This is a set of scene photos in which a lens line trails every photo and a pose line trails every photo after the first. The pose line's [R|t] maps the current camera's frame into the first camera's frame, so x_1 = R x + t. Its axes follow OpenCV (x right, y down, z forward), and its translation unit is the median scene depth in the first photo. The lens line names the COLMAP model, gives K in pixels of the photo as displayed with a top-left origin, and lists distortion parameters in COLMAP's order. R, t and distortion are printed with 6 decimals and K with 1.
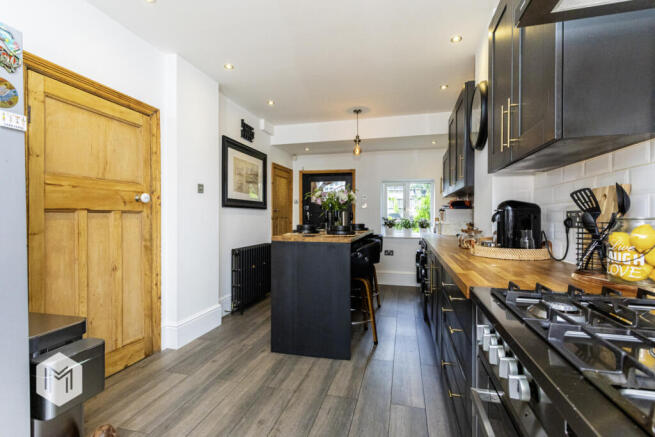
lens RADIAL K [[306.6, 0, 328.7], [0, 306.6, 218.7], [0, 0, 1]] dist [-0.001730, -0.000031]
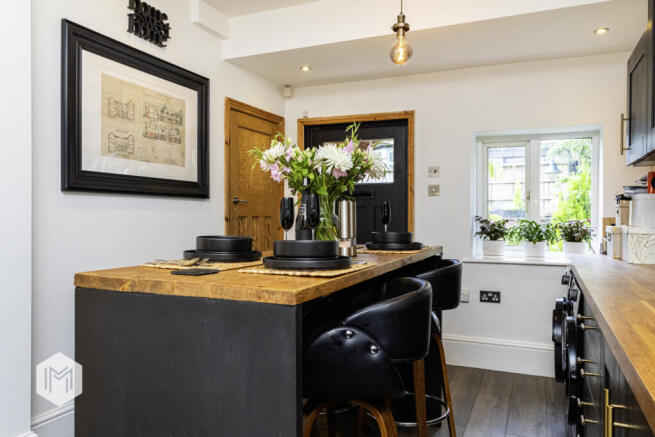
lens RADIAL K [[509.2, 0, 326.0], [0, 509.2, 219.1], [0, 0, 1]] dist [0.014122, -0.000479]
pose [[0.988619, 0.001327, -0.150437, 0.086615], [-0.001429, 0.999999, -0.000570, 0.000102], [0.150436, 0.000778, 0.988619, 0.280540]]
